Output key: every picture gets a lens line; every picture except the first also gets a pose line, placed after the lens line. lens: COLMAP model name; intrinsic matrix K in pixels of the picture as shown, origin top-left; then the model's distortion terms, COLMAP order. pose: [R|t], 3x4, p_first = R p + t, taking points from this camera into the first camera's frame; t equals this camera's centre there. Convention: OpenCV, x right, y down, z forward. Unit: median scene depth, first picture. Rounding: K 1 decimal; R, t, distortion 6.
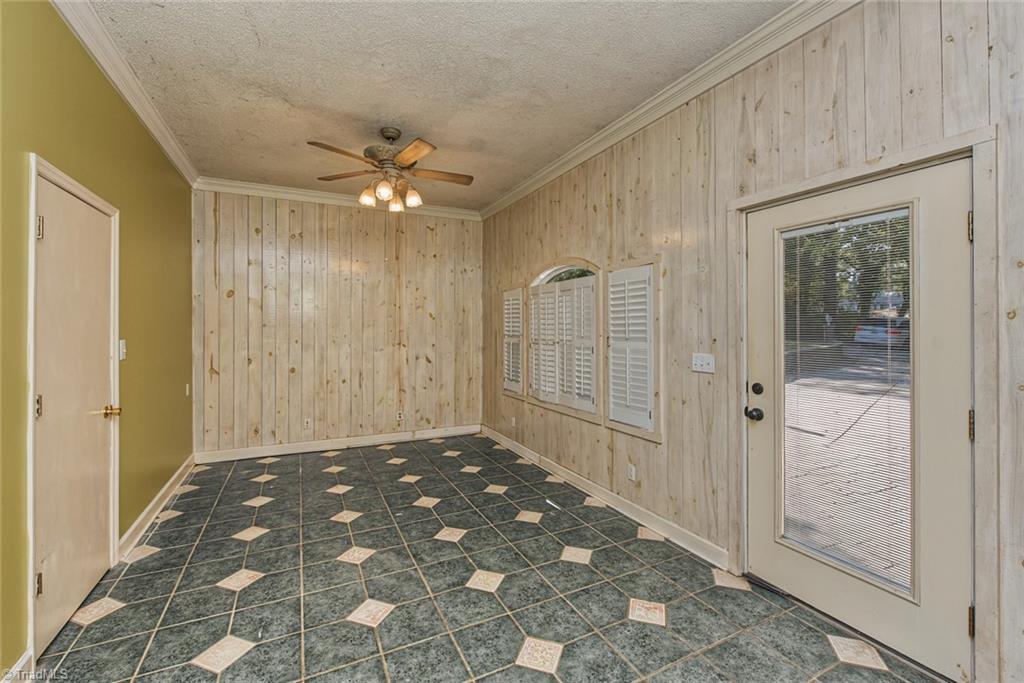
lens RADIAL K [[433.1, 0, 499.8], [0, 433.1, 328.6], [0, 0, 1]] dist [-0.001465, -0.000653]
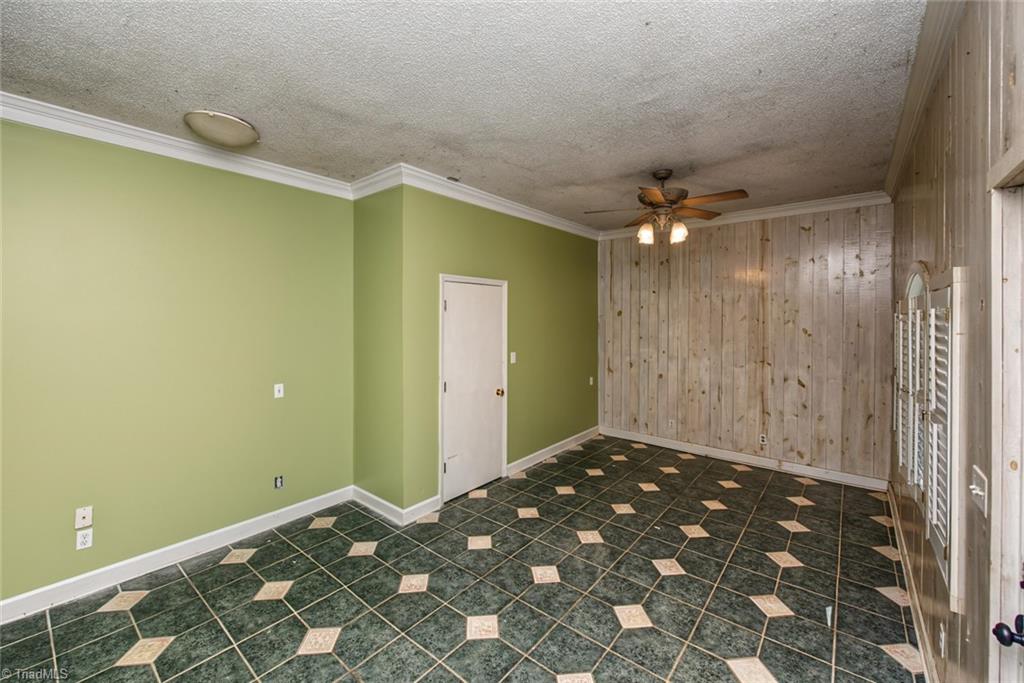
lens RADIAL K [[405.9, 0, 514.5], [0, 405.9, 320.2], [0, 0, 1]] dist [-0.002076, -0.000870]
pose [[0.424335, 0.007536, -0.905474, 0.434228], [0.000873, 0.999962, 0.008731, -0.081964], [0.905505, -0.004496, 0.424312, 0.202207]]
